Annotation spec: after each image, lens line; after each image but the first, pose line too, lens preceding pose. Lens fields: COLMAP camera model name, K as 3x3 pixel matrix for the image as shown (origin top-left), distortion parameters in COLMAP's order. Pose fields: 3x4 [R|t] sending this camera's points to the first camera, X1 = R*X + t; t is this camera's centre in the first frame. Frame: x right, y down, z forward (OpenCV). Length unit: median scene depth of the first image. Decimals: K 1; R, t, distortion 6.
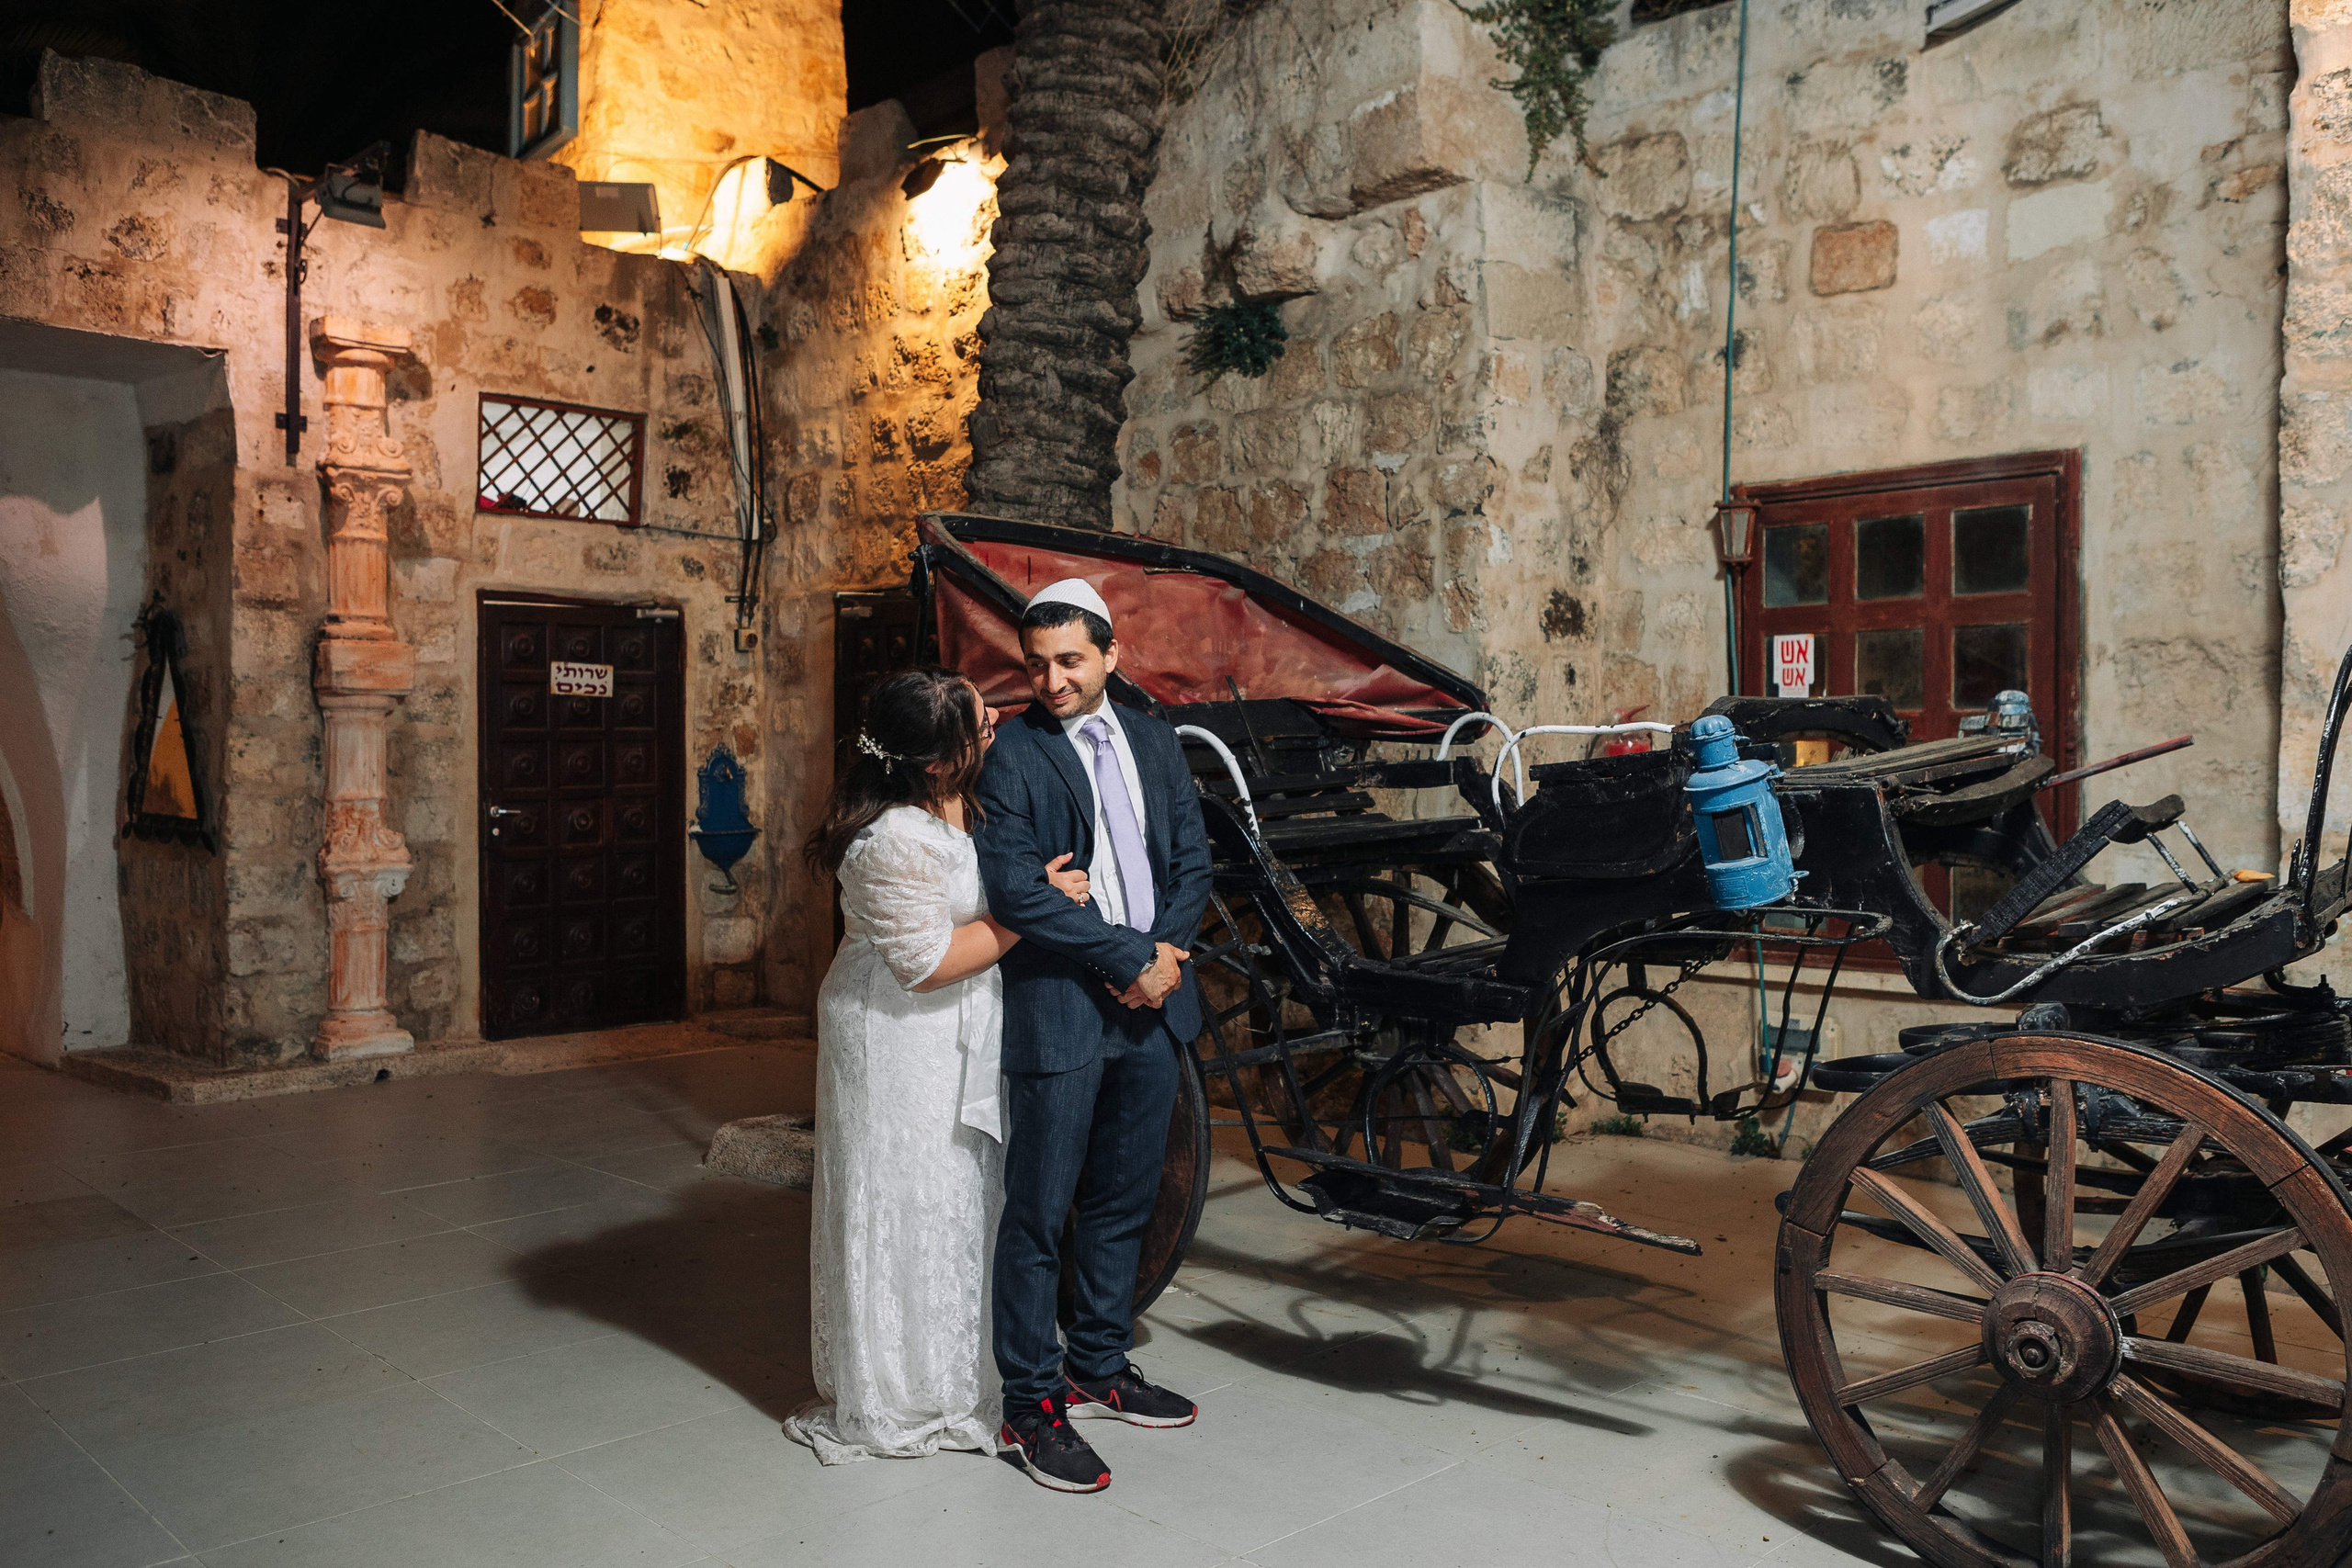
lens RADIAL K [[1877.5, 0, 1192.4], [0, 1877.5, 789.0], [0, 0, 1]] dist [-0.019997, 0.035912]
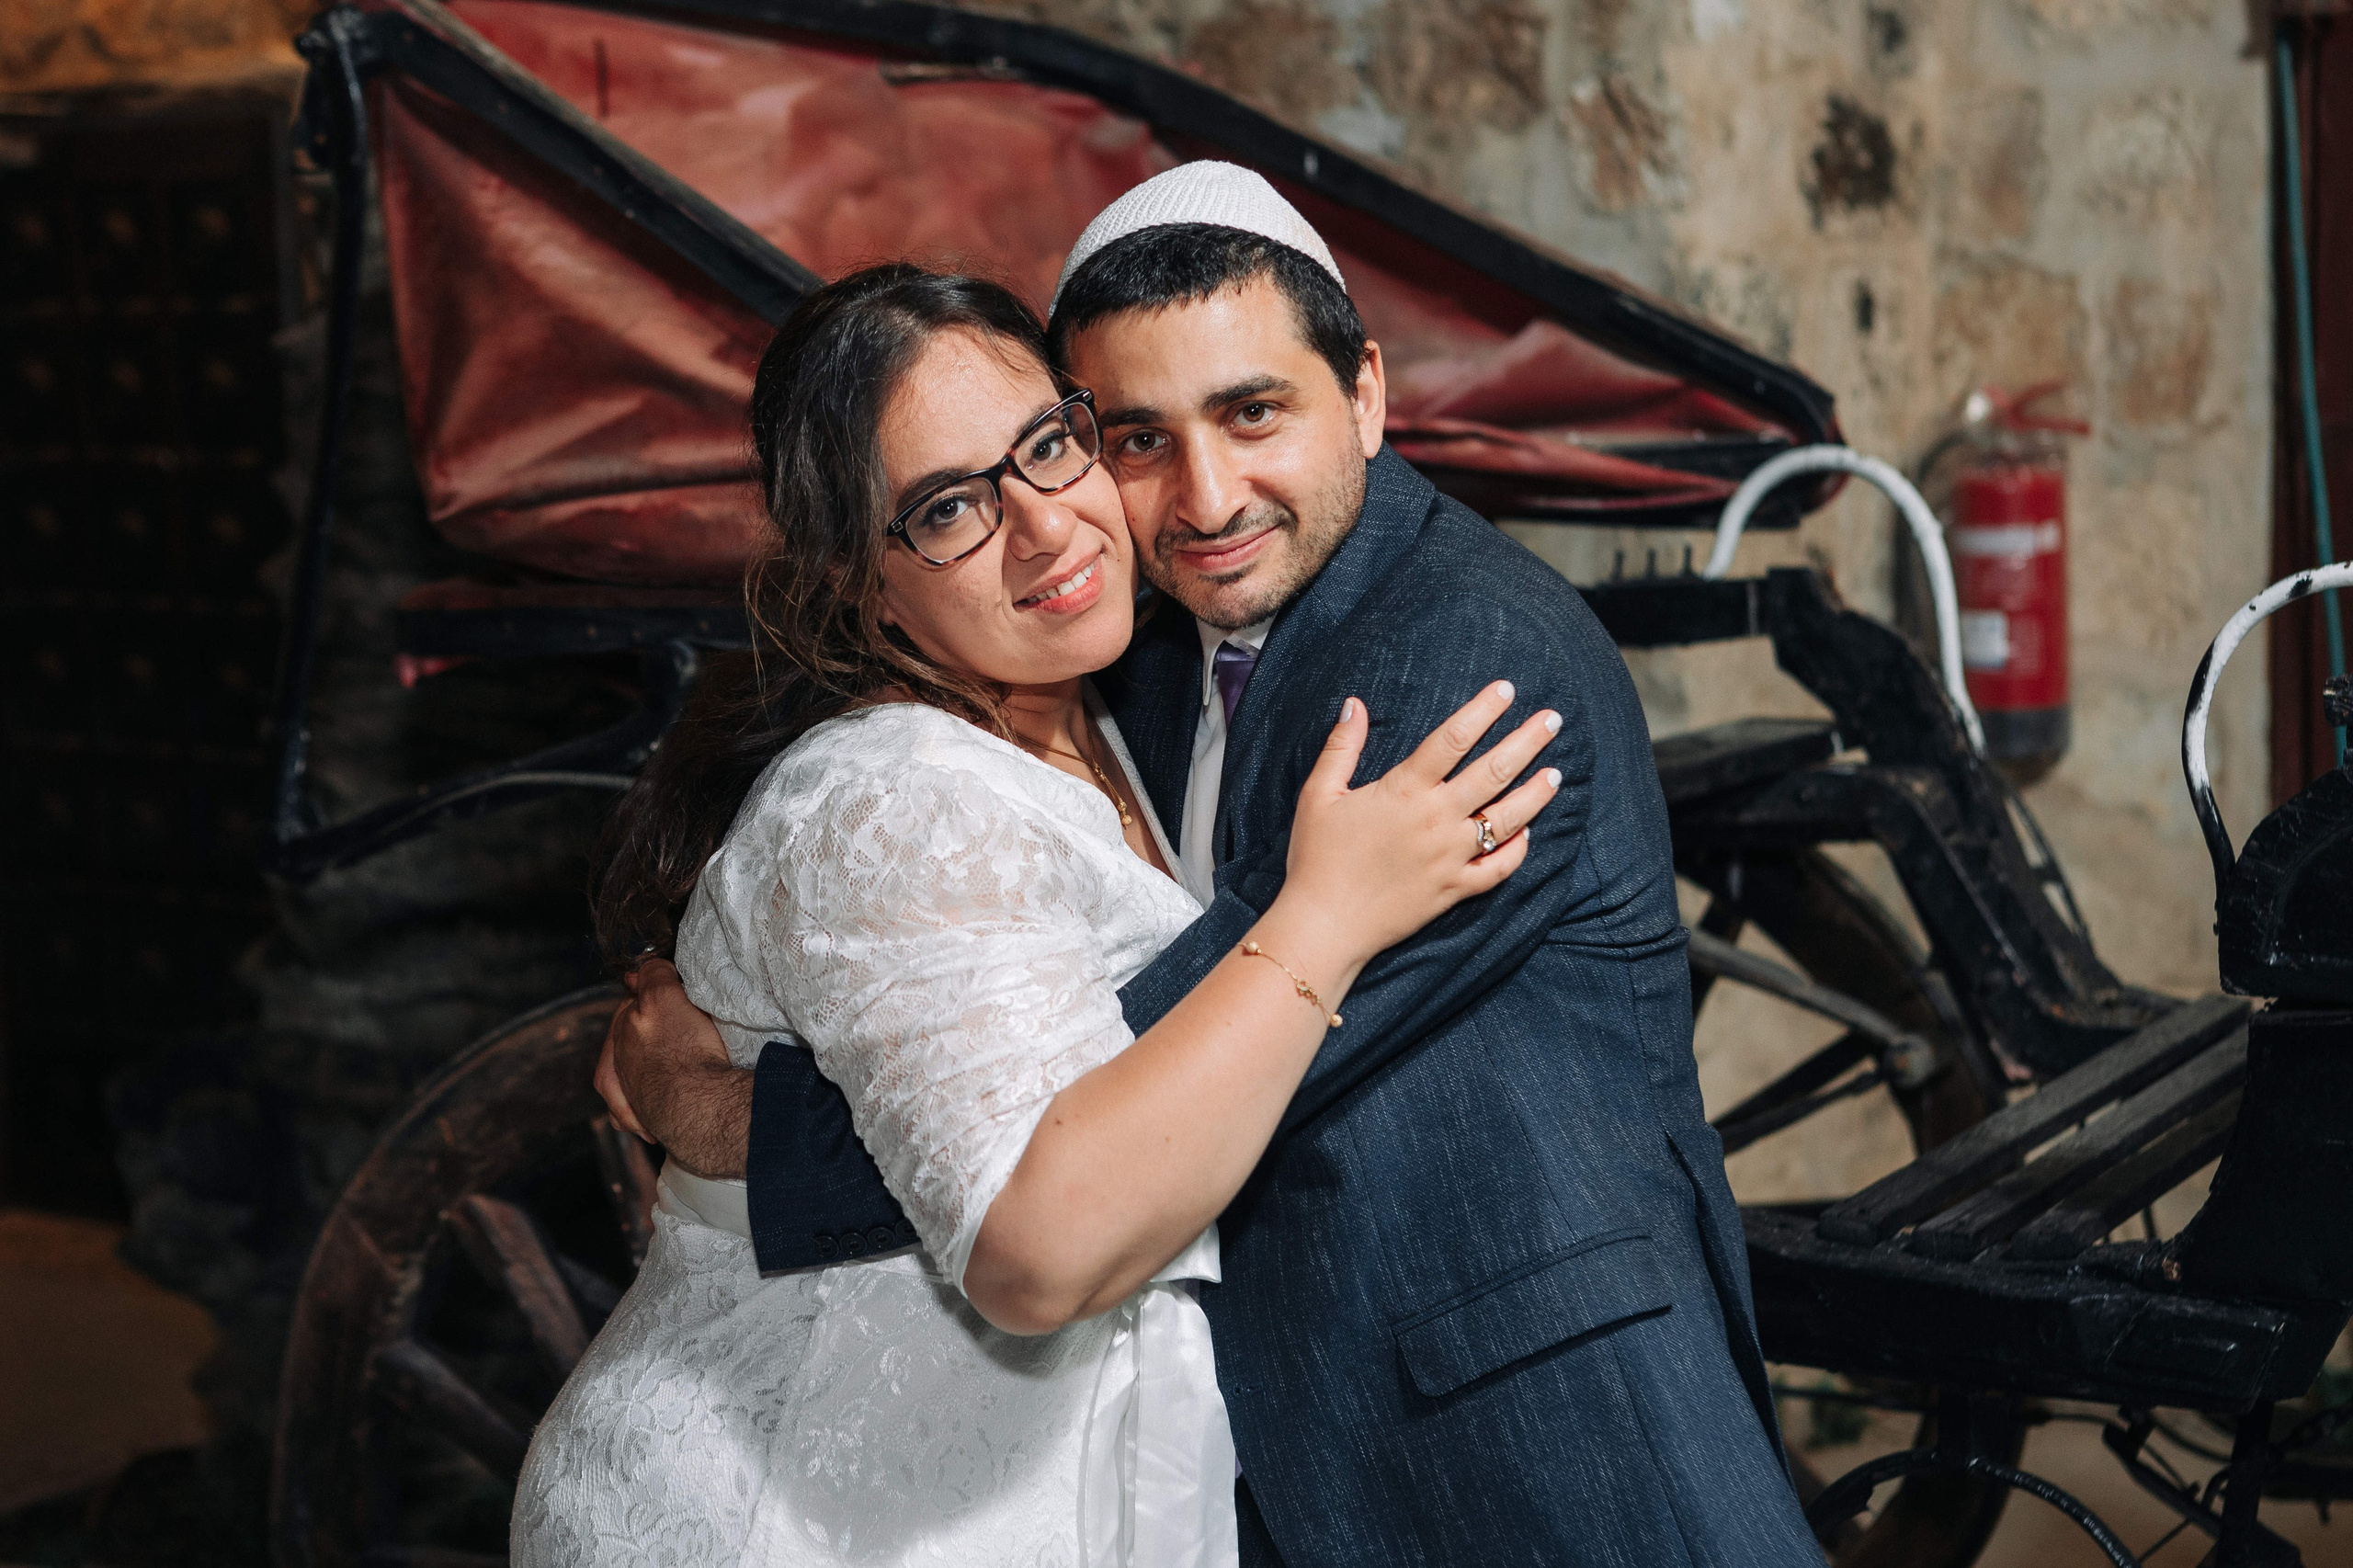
lens RADIAL K [[3786.1, 0, 1183.6], [0, 3786.1, 797.3], [0, 0, 1]] dist [0.244210, 0.000000]
pose [[0.989658, -0.038081, 0.138299, -0.064398], [0.026118, 0.995839, 0.087304, -0.031186], [-0.141048, -0.082789, 0.986535, 0.188514]]
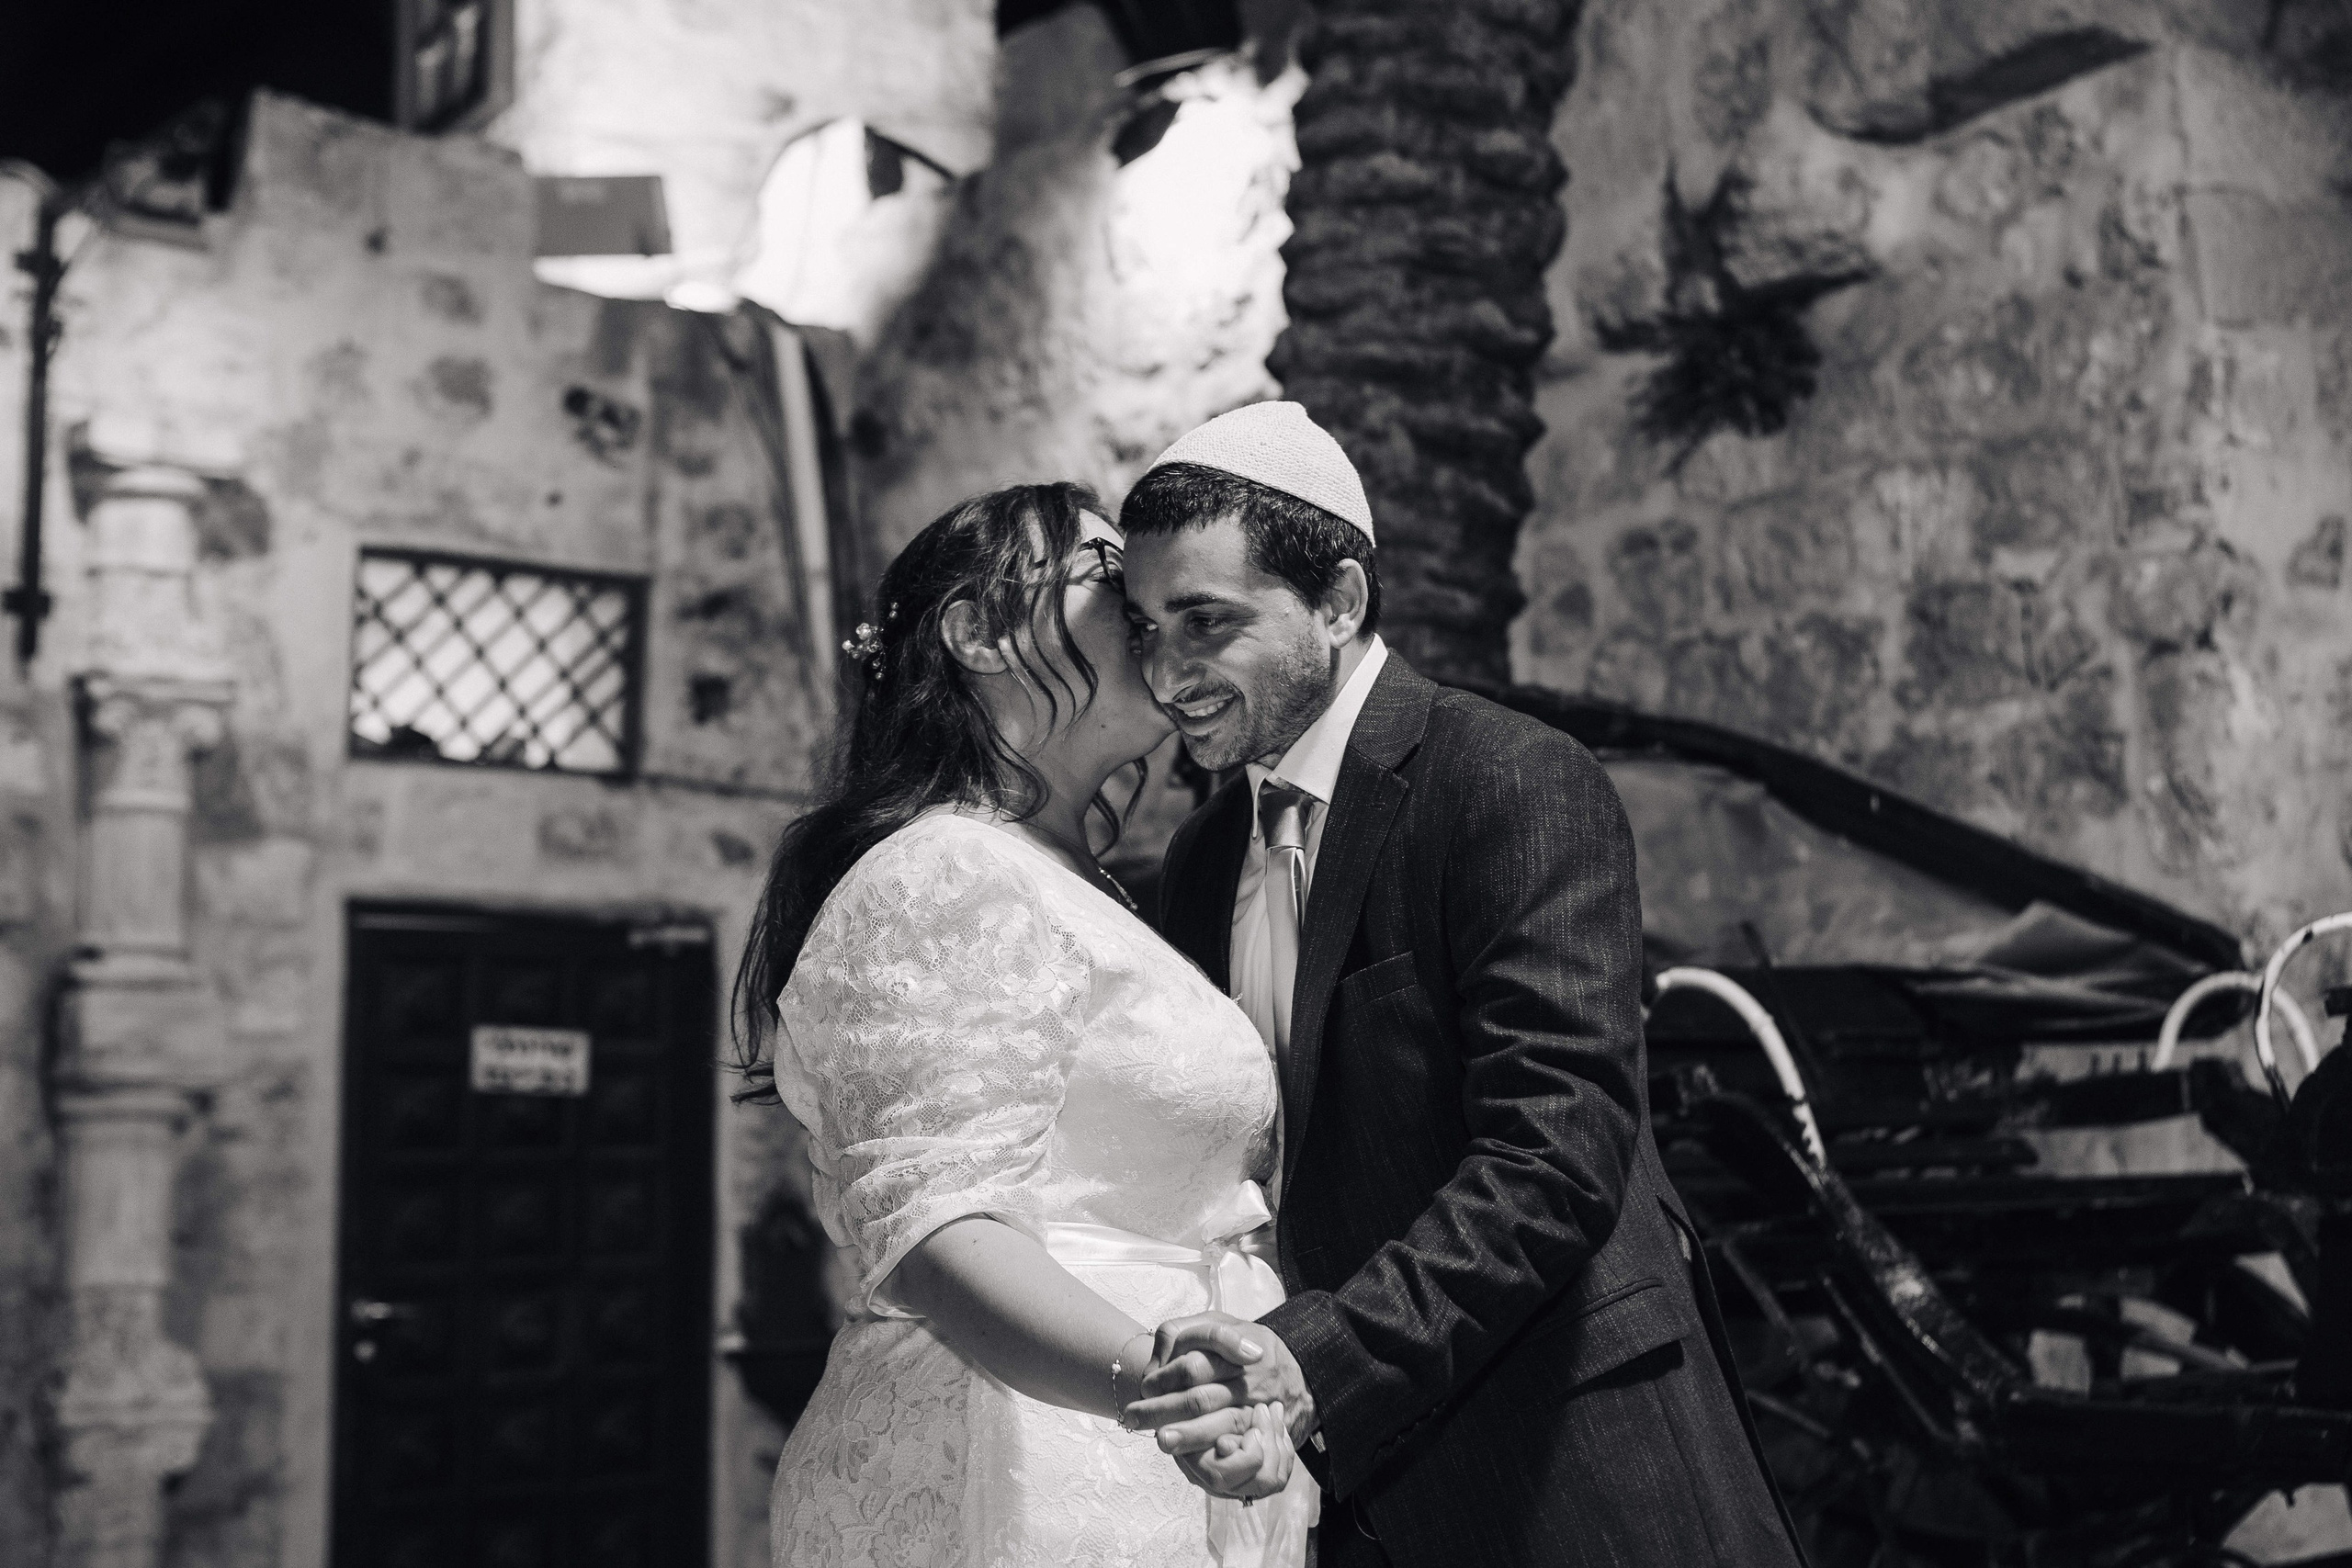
lens RADIAL K [[3722.0, 0, 1232.6], [0, 3722.0, 724.3], [0, 0, 1]] dist [0.264446, 0.000000]
pose [[0.993667, -0.040417, -0.104846, -0.009810], [0.021586, 0.984353, -0.174882, 0.054017], [0.110274, 0.171511, 0.978991, -0.075472]]
